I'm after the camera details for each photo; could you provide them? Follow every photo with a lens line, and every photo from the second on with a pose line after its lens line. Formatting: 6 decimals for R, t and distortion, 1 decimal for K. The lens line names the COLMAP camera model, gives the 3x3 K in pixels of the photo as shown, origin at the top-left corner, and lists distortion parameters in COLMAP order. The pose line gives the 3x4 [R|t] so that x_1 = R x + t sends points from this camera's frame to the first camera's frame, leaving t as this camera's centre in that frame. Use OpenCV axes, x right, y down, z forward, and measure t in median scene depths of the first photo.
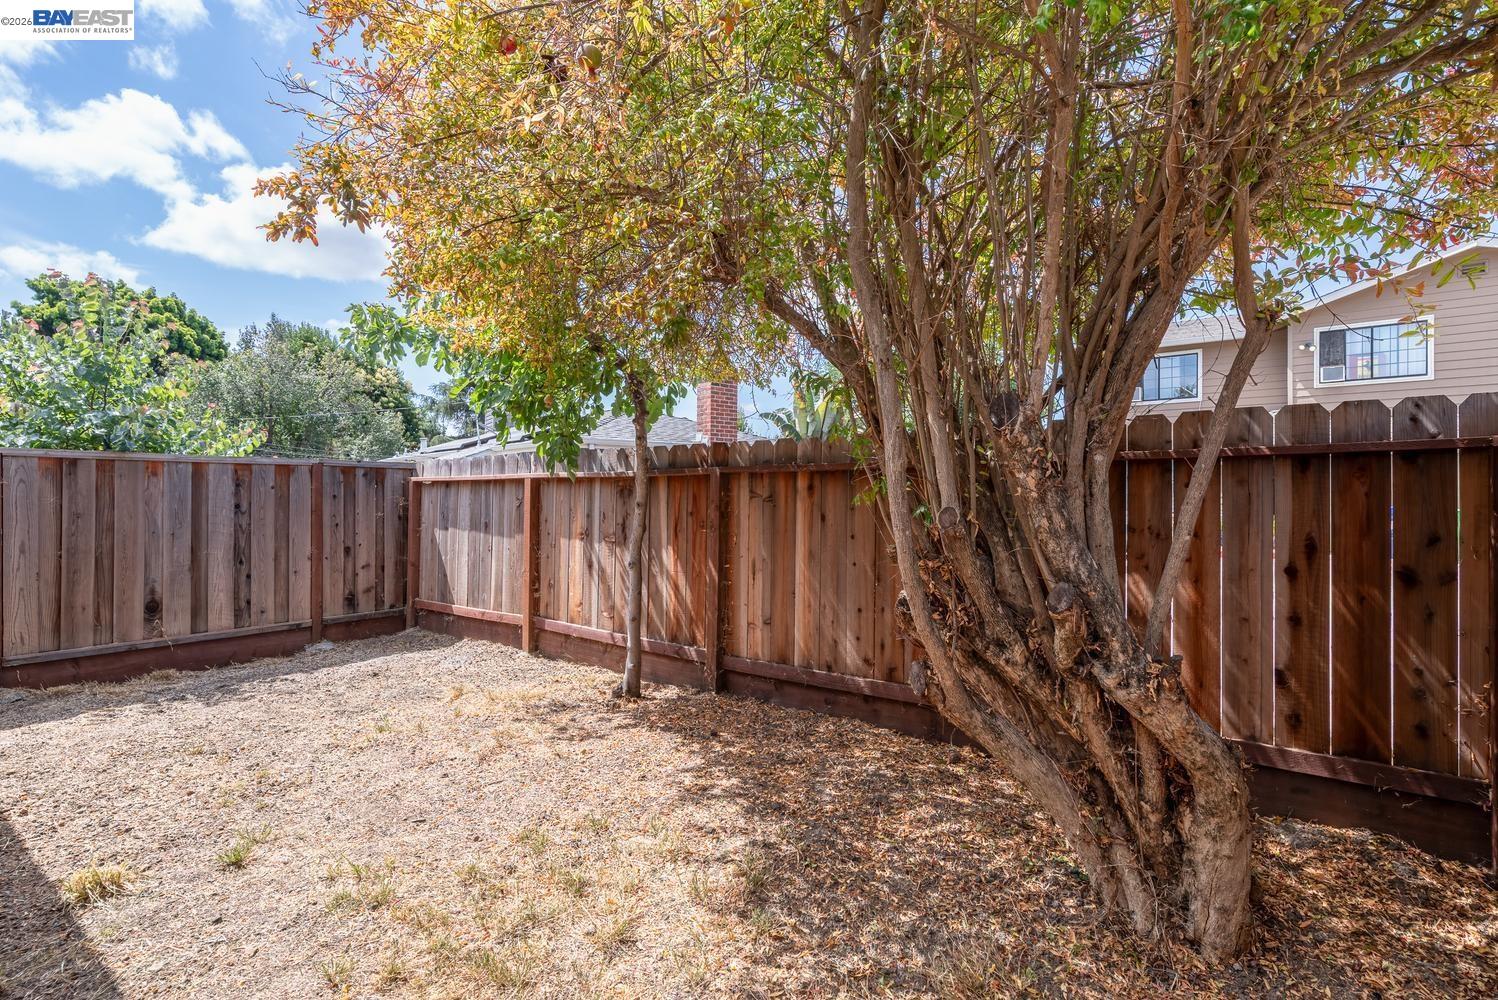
lens RADIAL K [[710.2, 0, 744.8], [0, 710.2, 494.5], [0, 0, 1]] dist [-0.000789, 0.000425]
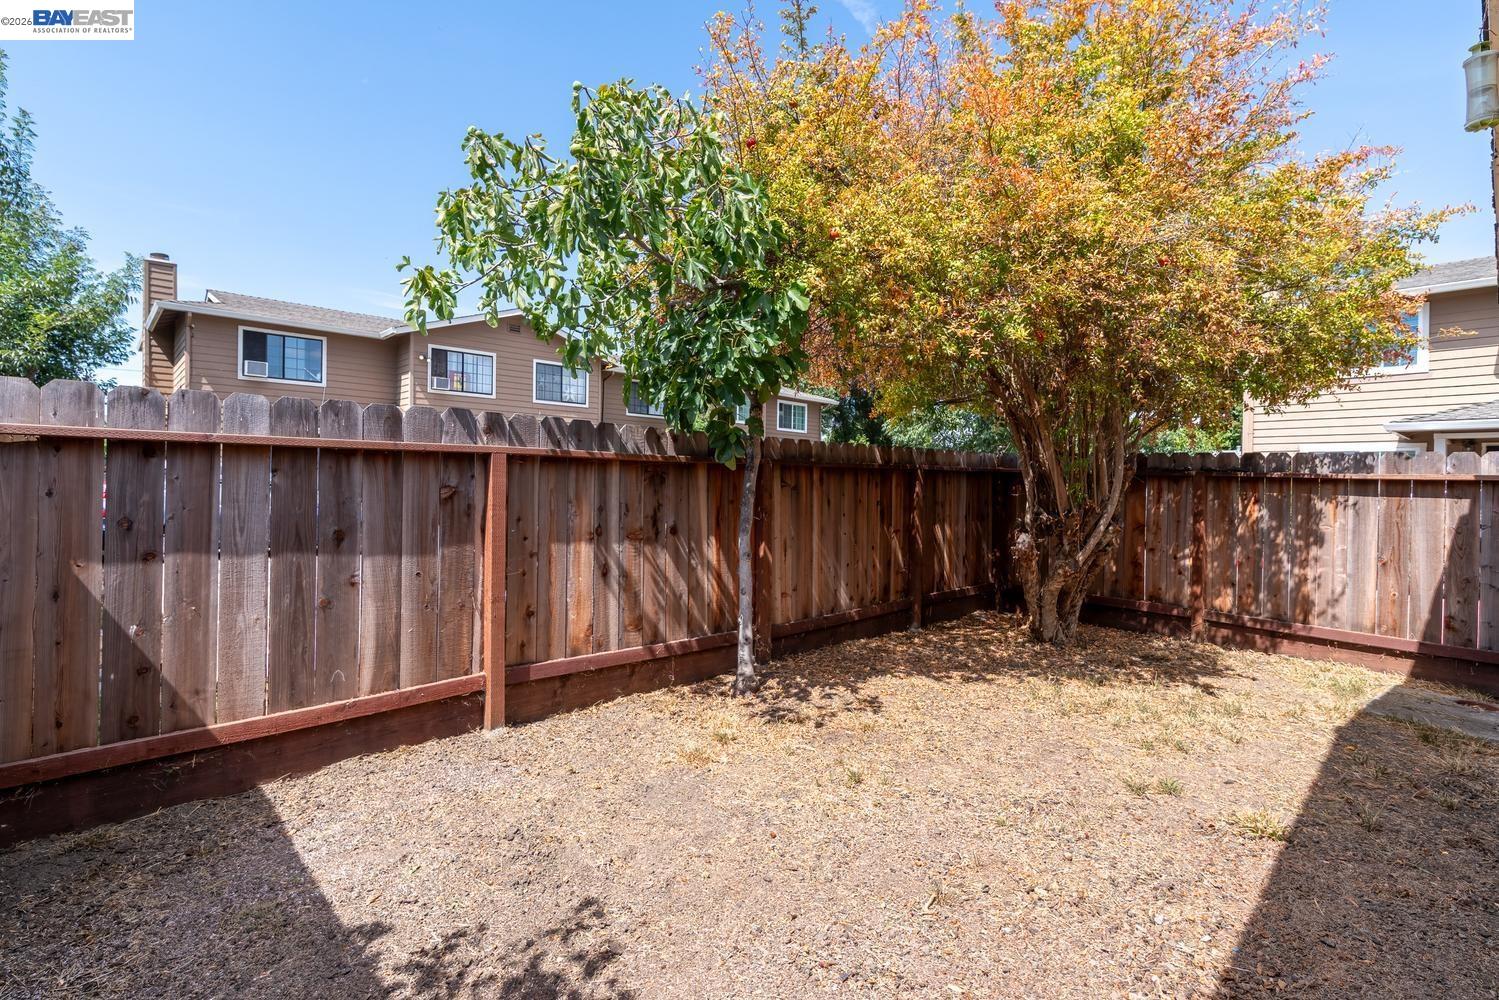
lens RADIAL K [[710.6, 0, 740.0], [0, 710.6, 490.9], [0, 0, 1]] dist [-0.000789, 0.000425]
pose [[0.148369, -0.008483, 0.988896, -0.976894], [-0.017539, 0.999783, 0.011207, -0.000646], [-0.988776, -0.019007, 0.148188, 0.751573]]
